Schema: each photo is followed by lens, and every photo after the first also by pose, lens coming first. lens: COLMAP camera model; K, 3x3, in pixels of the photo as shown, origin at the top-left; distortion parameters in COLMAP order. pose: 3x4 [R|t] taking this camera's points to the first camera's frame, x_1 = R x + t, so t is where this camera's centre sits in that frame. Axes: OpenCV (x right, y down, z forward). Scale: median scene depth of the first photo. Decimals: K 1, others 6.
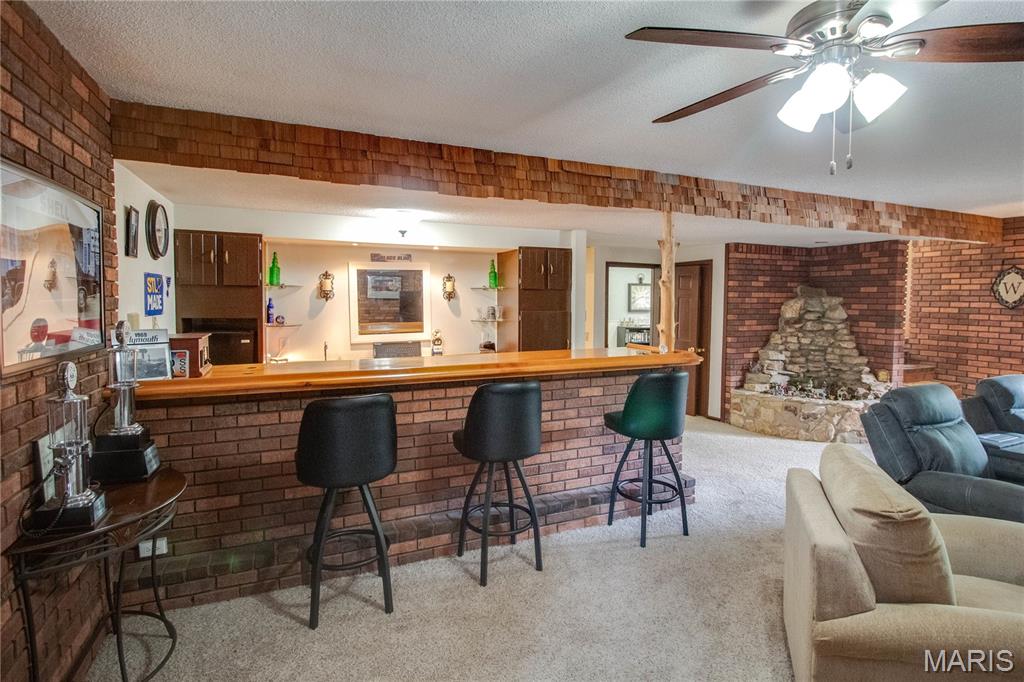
lens RADIAL K [[520.0, 0, 522.5], [0, 520.0, 321.8], [0, 0, 1]] dist [-0.003104, -0.017093]
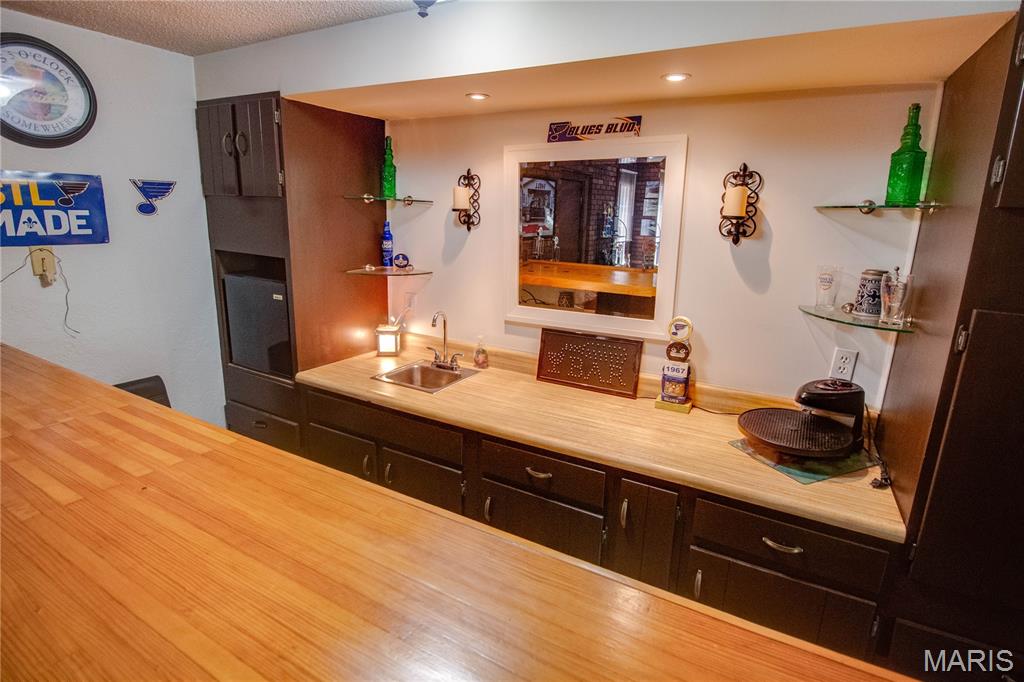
lens RADIAL K [[487.5, 0, 514.7], [0, 487.5, 327.4], [0, 0, 1]] dist [0.002054, -0.012271]
pose [[0.605960, 0.188429, -0.772856, 0.036370], [-0.065227, 0.980039, 0.187801, -0.038411], [0.792817, -0.063389, 0.606155, 0.710075]]
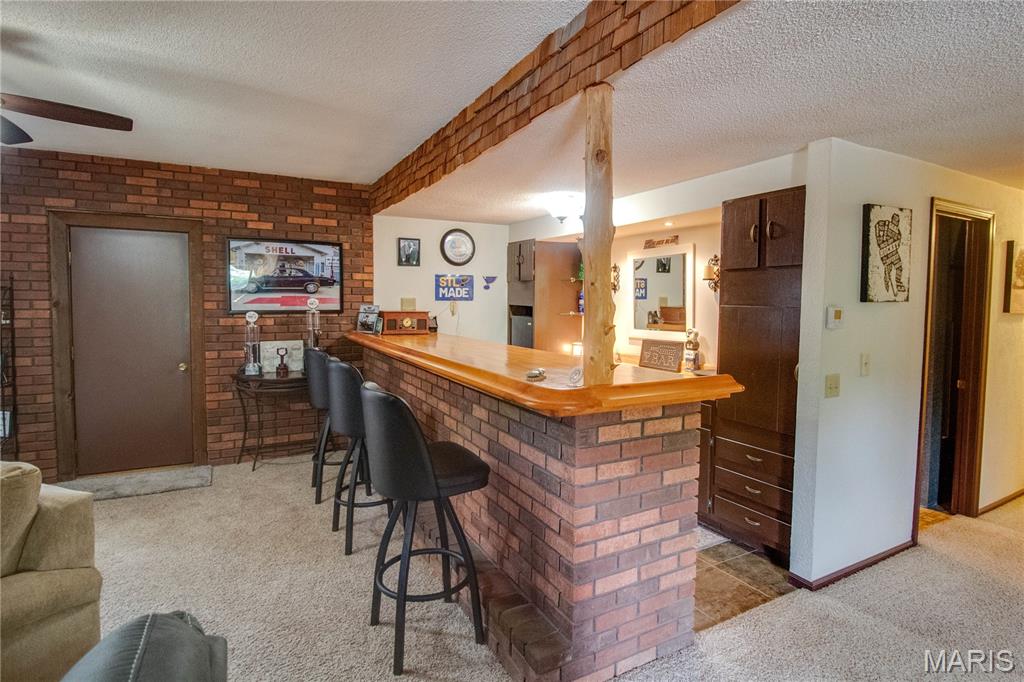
lens RADIAL K [[498.3, 0, 517.3], [0, 498.3, 324.3], [0, 0, 1]] dist [-0.001571, -0.013597]
pose [[0.066987, 0.047690, -0.996613, 0.560516], [-0.052626, 0.997636, 0.044202, -0.011814], [0.996365, 0.049486, 0.069339, 0.713984]]
